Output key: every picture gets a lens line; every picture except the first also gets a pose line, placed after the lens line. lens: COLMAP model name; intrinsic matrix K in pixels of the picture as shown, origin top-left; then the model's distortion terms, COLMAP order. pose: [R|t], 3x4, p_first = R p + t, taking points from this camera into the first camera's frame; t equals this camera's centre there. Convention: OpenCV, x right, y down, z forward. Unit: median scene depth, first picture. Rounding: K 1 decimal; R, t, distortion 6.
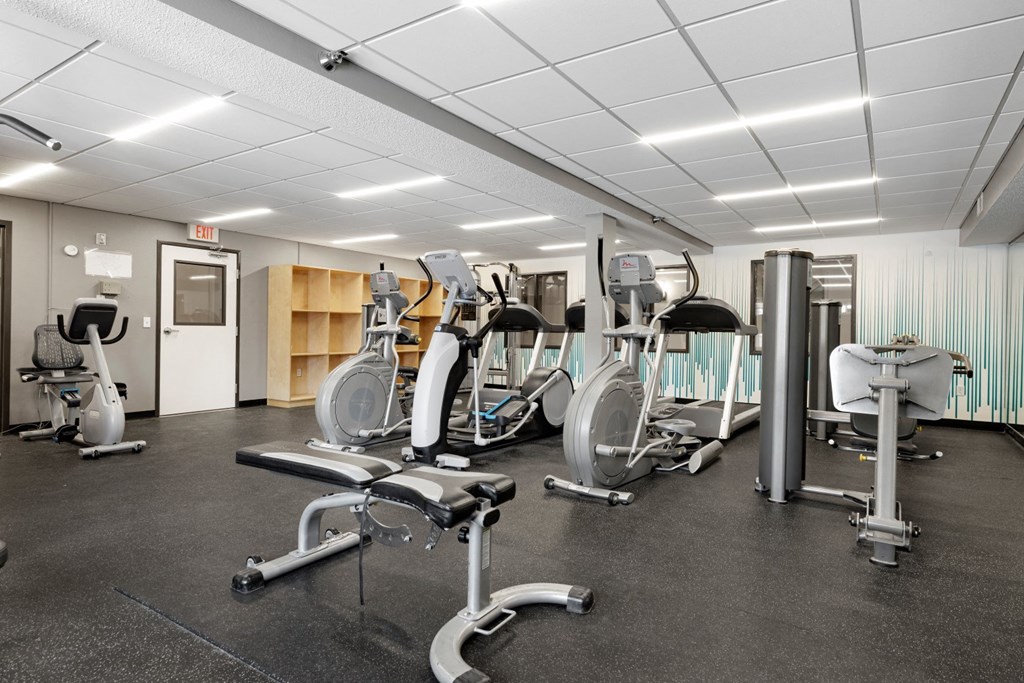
lens RADIAL K [[528.0, 0, 512.0], [0, 528.0, 328.4], [0, 0, 1]] dist [0.002571, 0.000246]
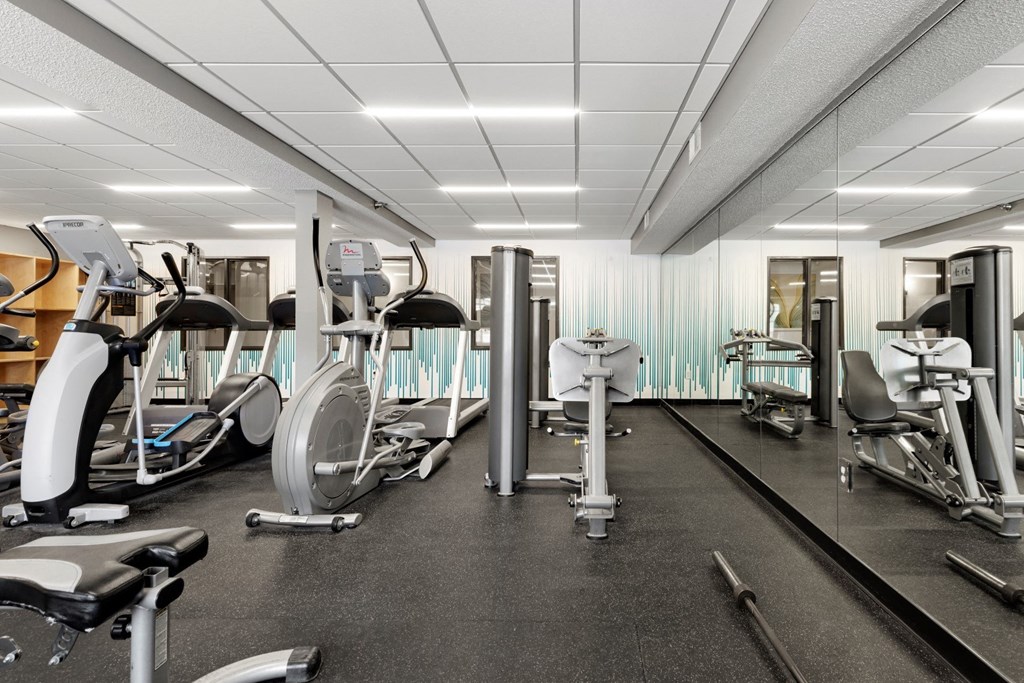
lens RADIAL K [[528.0, 0, 512.0], [0, 528.0, 328.4], [0, 0, 1]] dist [0.002571, 0.000246]
pose [[0.850173, -0.011075, 0.526386, -0.013828], [0.007918, 0.999935, 0.008250, 0.001206], [-0.526443, -0.002846, 0.850206, 0.116792]]
